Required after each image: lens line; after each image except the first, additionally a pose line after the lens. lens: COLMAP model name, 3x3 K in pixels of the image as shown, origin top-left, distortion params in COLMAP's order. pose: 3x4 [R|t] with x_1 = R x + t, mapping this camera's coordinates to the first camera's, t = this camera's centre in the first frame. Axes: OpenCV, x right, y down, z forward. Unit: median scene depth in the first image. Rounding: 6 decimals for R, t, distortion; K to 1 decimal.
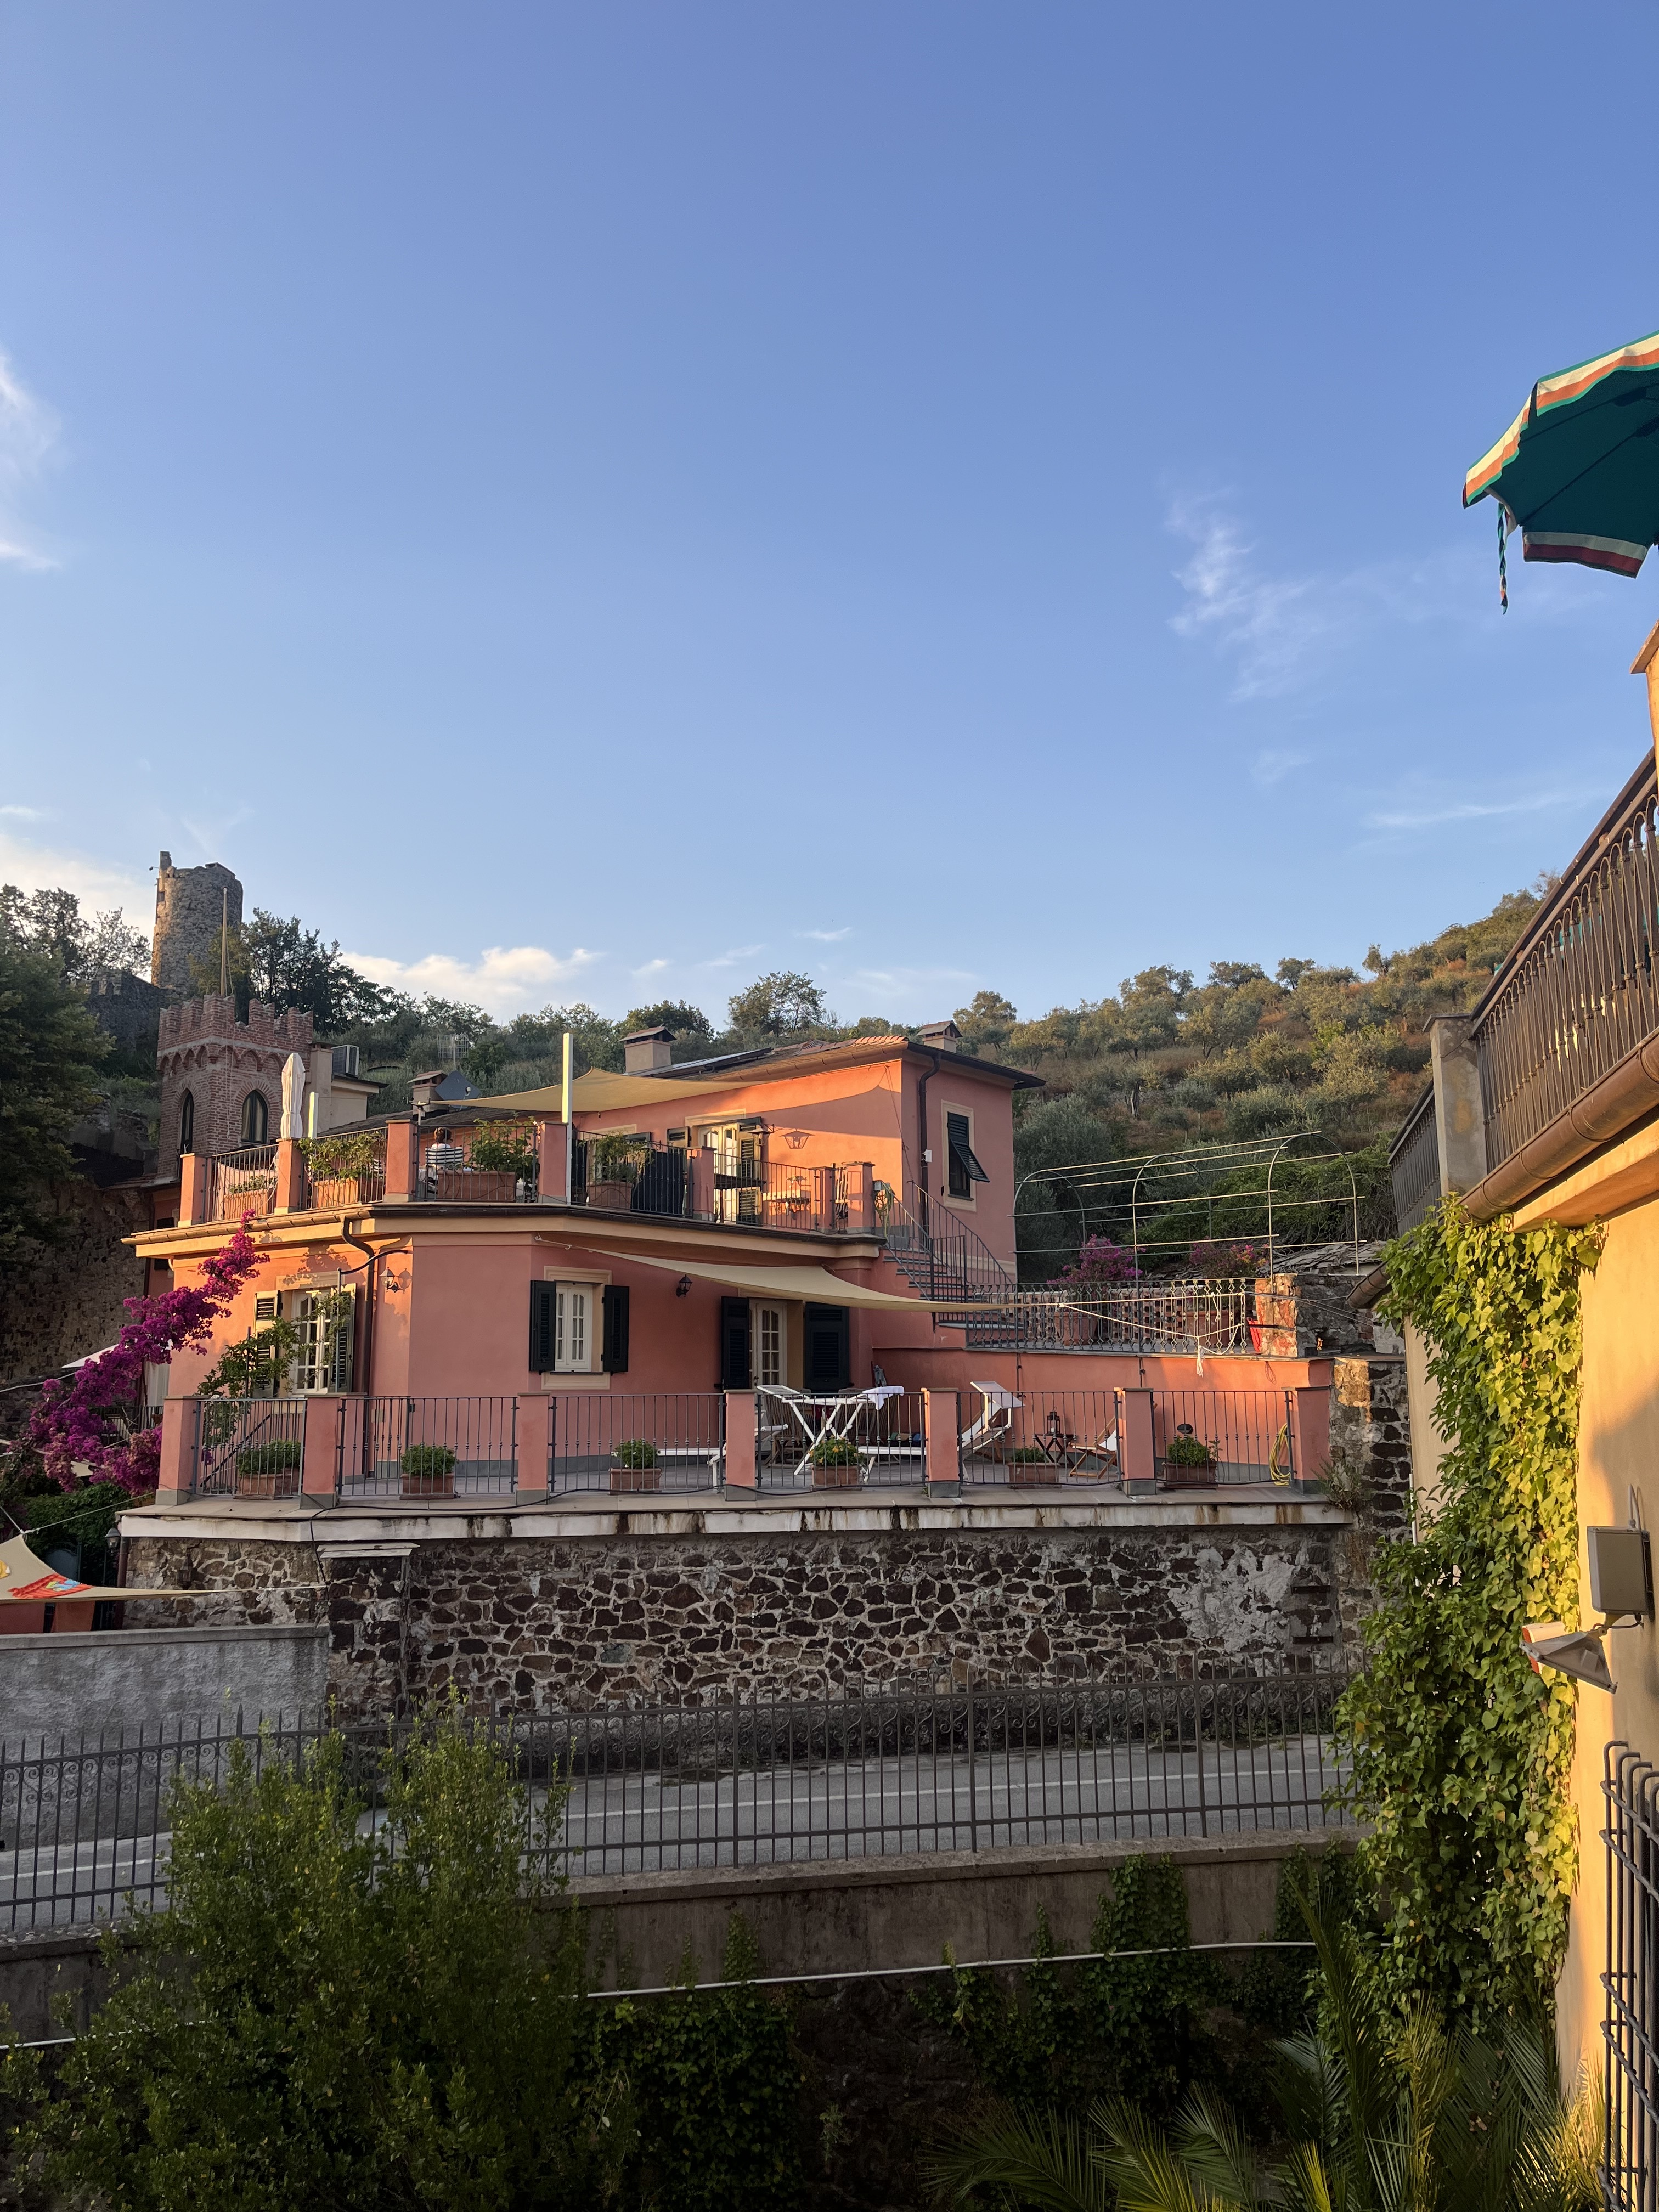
lens RADIAL K [[1692.5, 0, 829.5], [0, 1692.5, 1106.0], [0, 0, 1]] dist [0.048689, -0.085024]
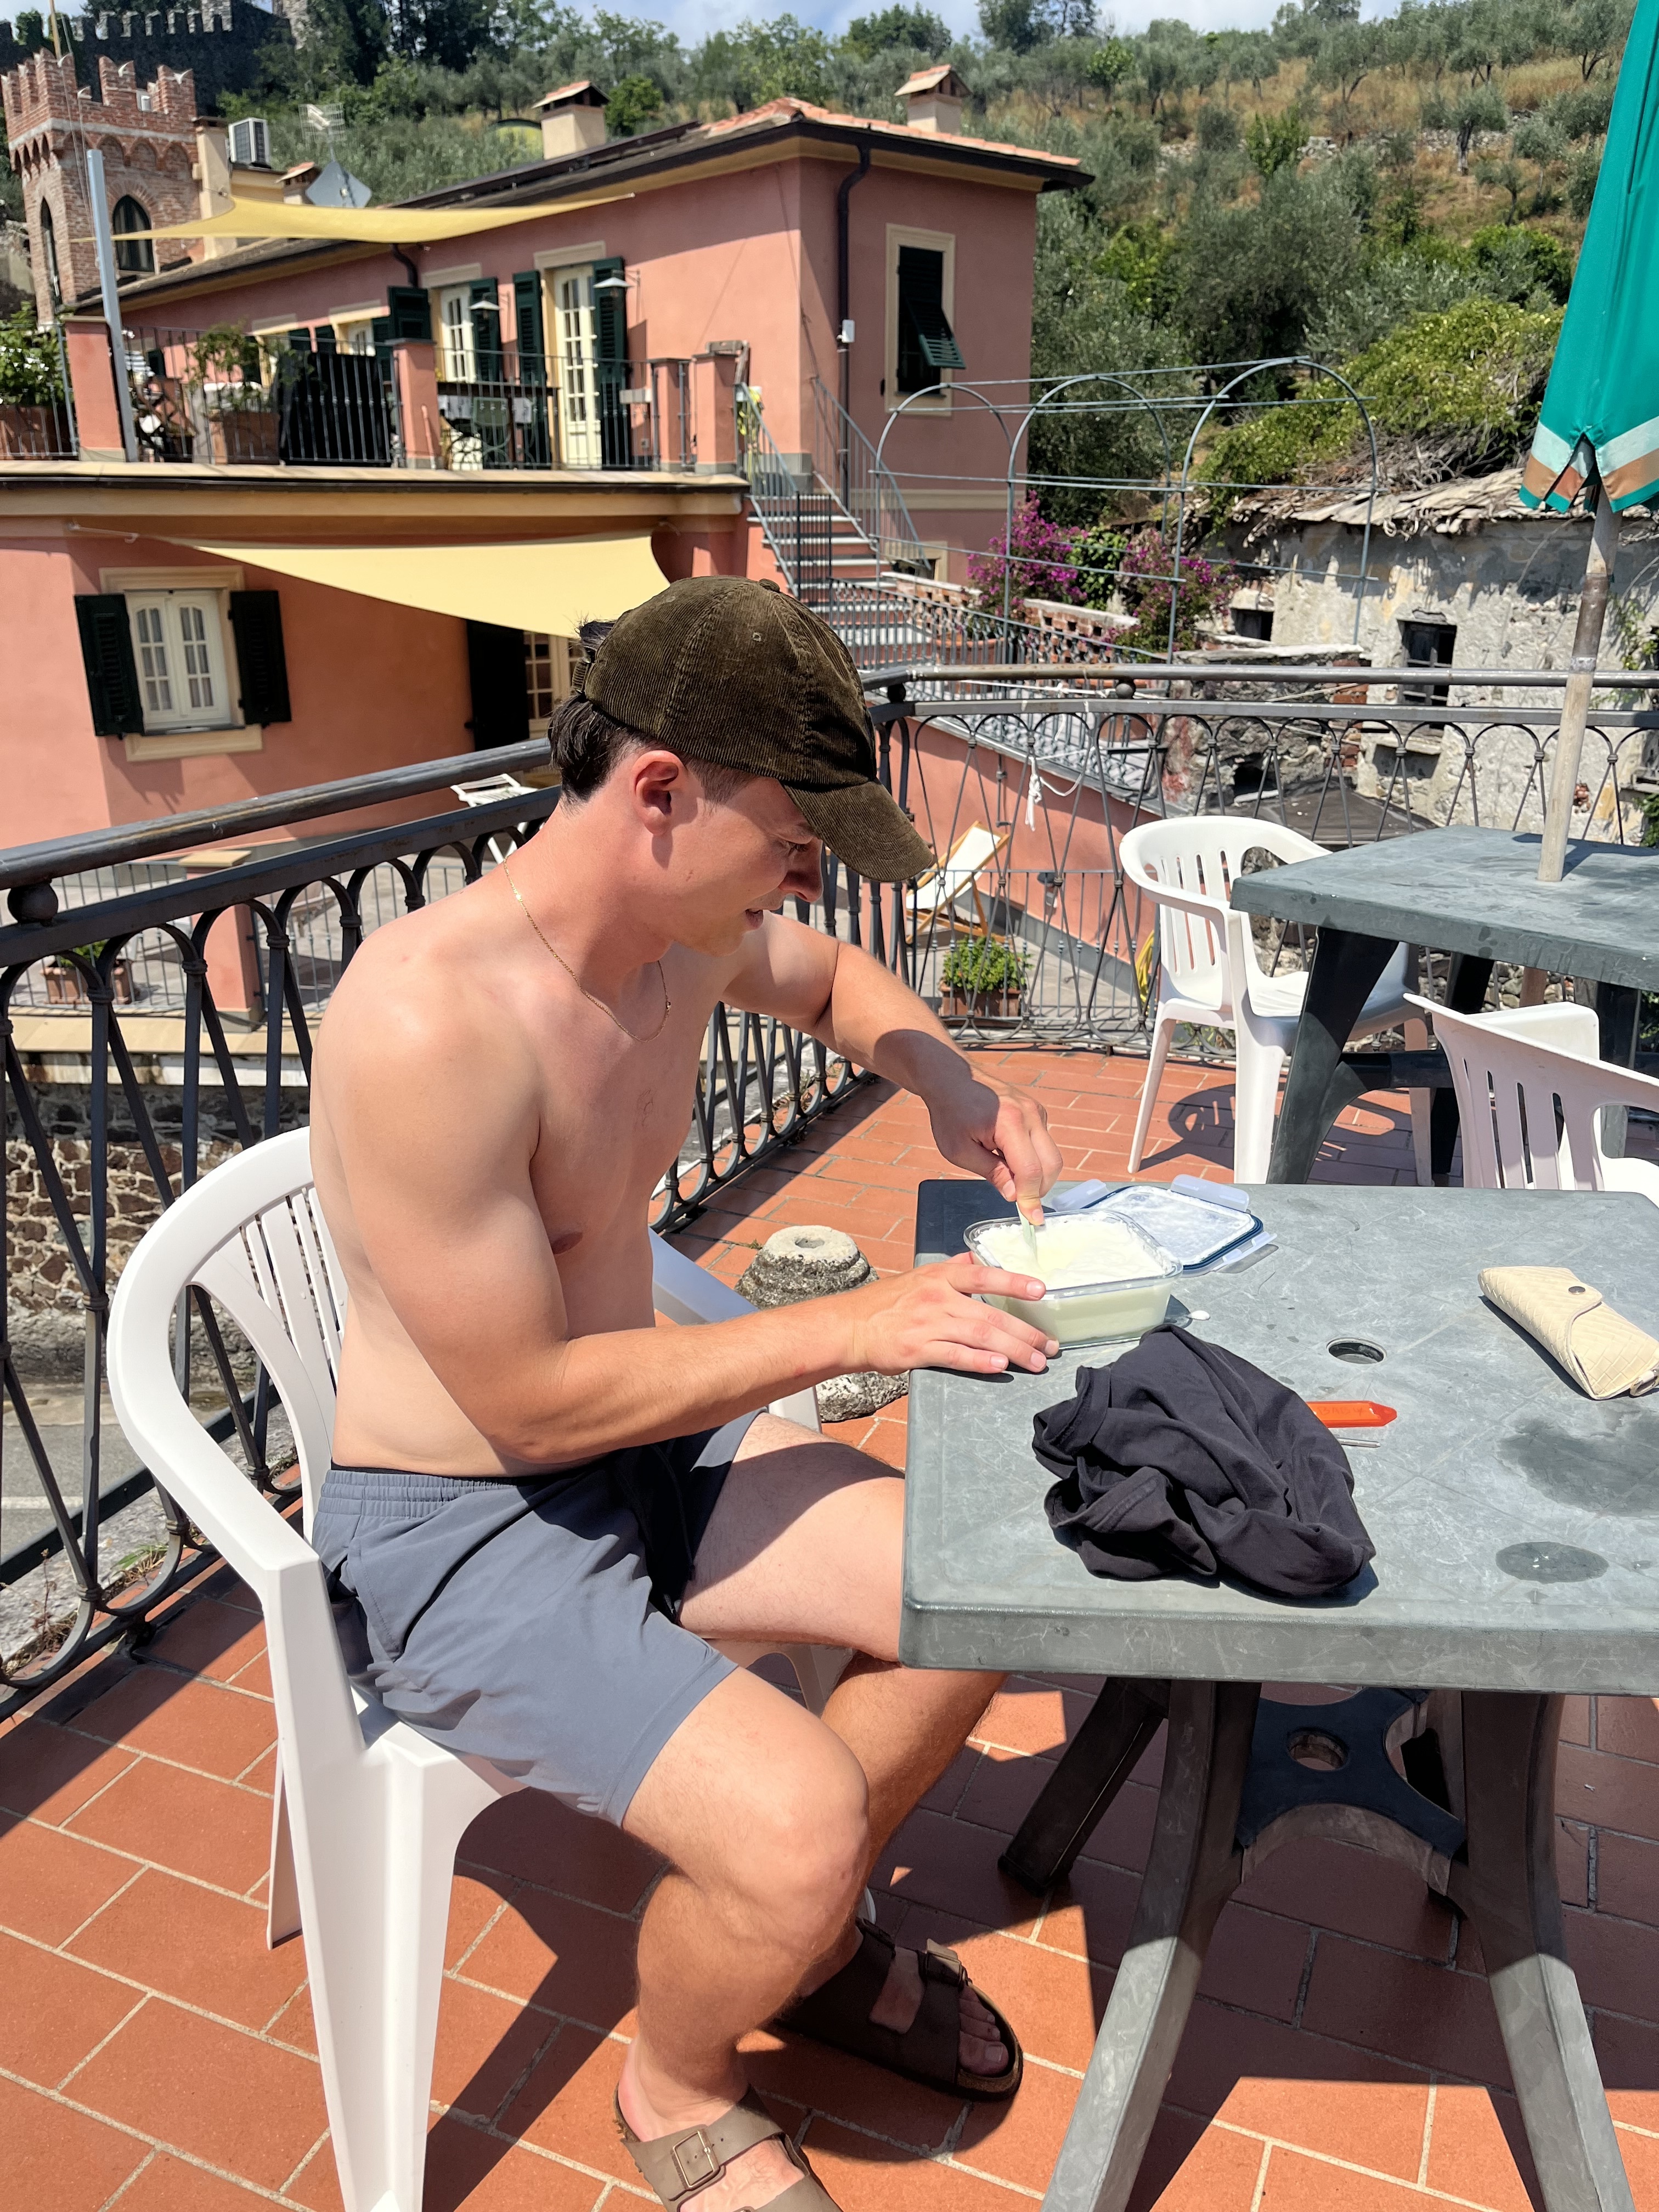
lens RADIAL K [[1692.5, 0, 829.5], [0, 1692.5, 1106.0], [0, 0, 1]] dist [0.048689, -0.085024]
pose [[0.981476, 0.072245, -0.177443, 0.179655], [0.025171, 0.869524, 0.493248, -0.031165], [0.189926, -0.488578, 0.851599, 0.316297]]
